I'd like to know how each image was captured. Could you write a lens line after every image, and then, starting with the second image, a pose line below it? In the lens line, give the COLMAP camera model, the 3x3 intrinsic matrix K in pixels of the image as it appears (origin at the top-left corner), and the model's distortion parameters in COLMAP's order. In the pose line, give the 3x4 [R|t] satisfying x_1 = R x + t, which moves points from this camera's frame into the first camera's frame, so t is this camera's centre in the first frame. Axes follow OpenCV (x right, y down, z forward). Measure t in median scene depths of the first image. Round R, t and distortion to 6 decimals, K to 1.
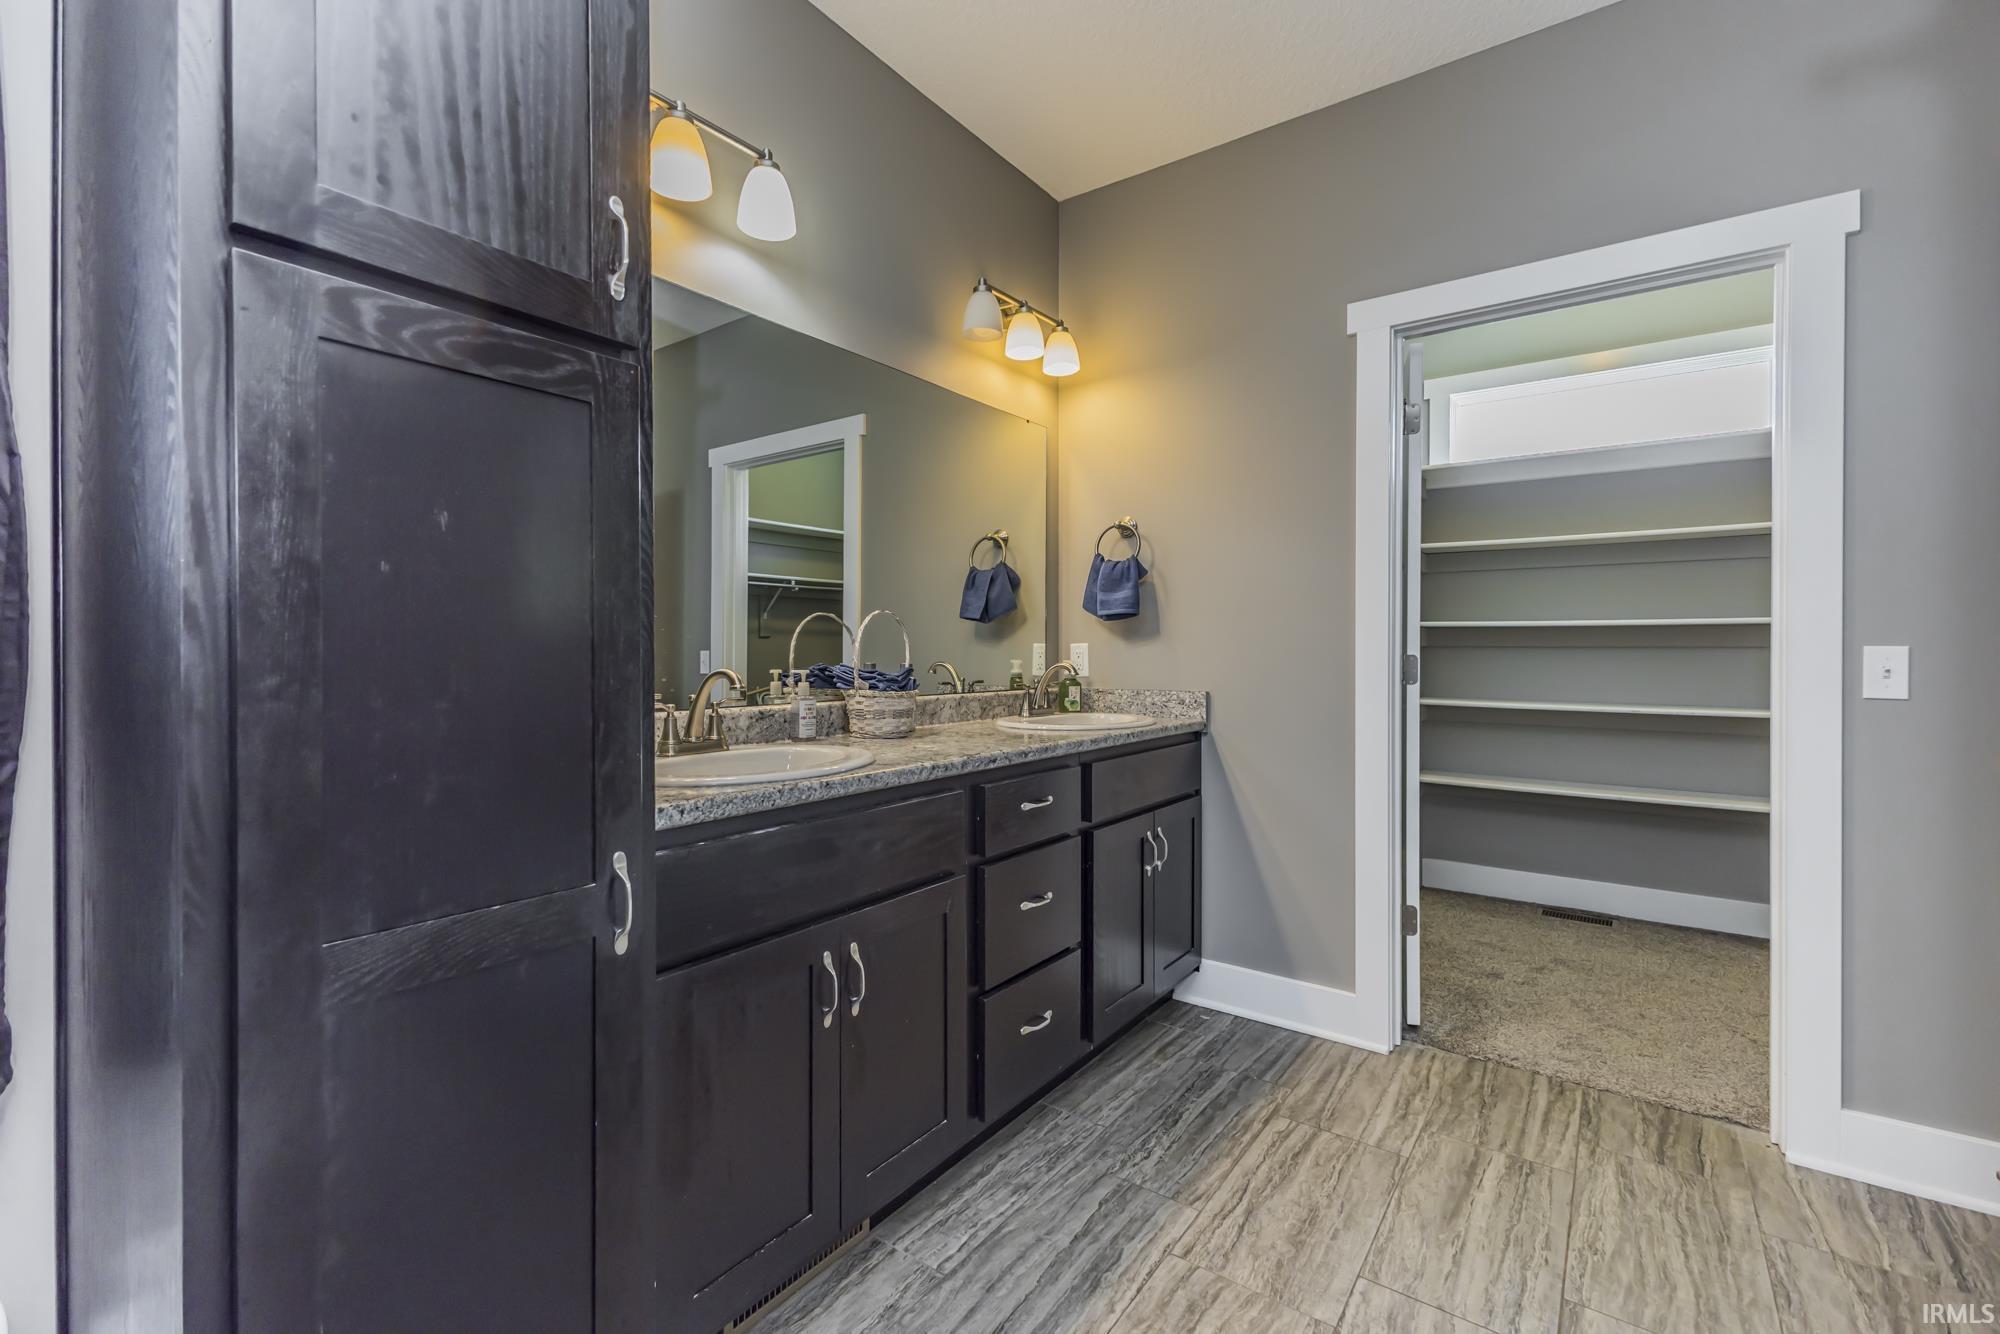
lens RADIAL K [[843.1, 0, 966.2], [0, 843.1, 662.2], [0, 0, 1]] dist [0.000739, -0.000032]
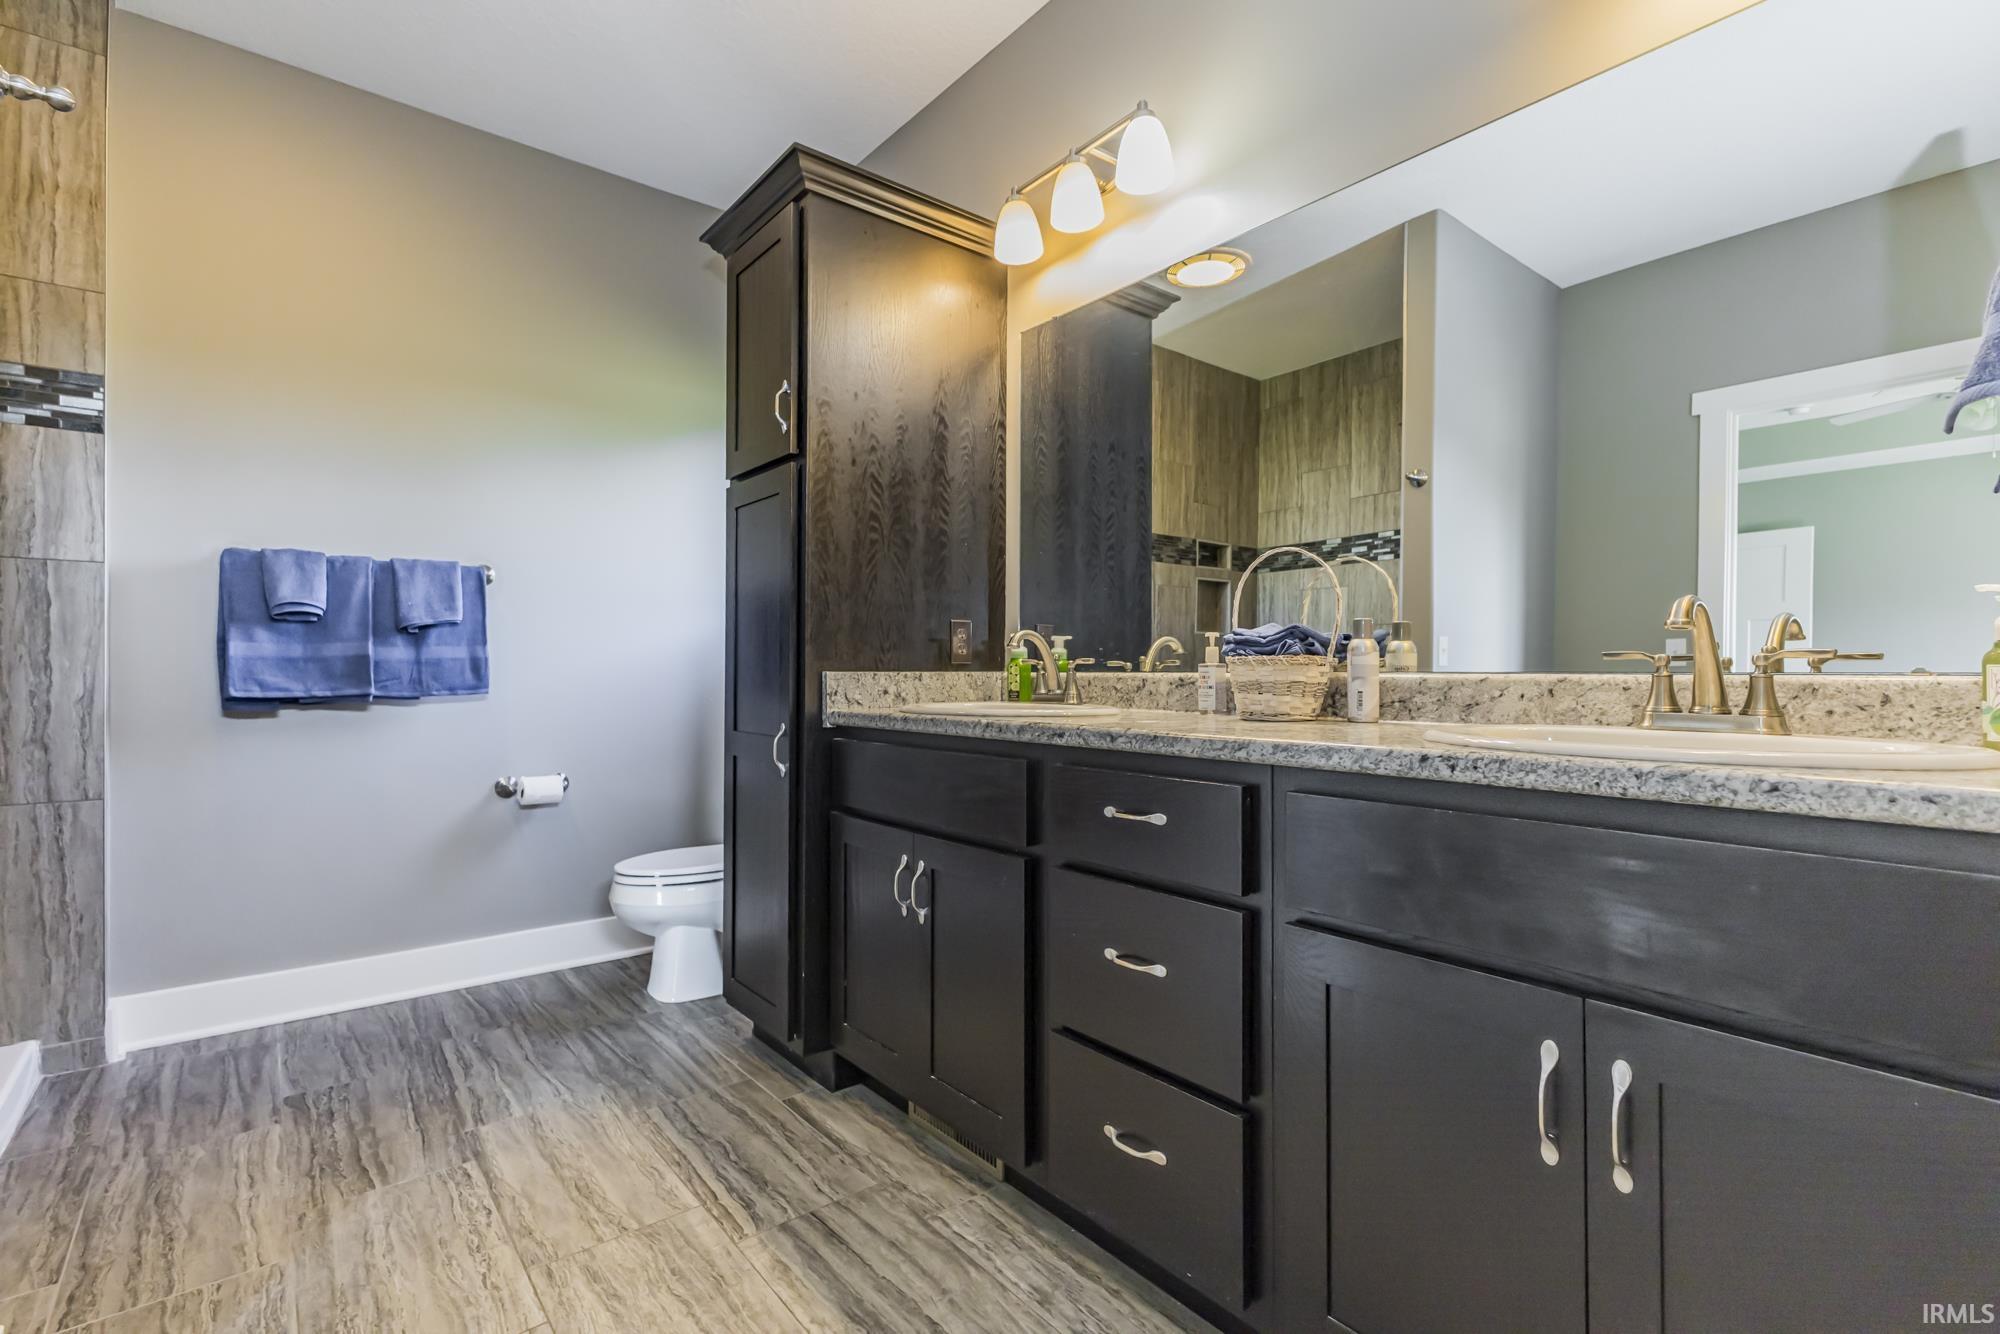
lens RADIAL K [[843.1, 0, 966.2], [0, 843.1, 662.2], [0, 0, 1]] dist [0.000739, -0.000032]
pose [[-0.218123, -0.006304, -0.975901, 0.836567], [-0.009077, 0.999949, -0.004430, 0.053763], [0.975879, 0.007892, -0.218169, 1.104689]]
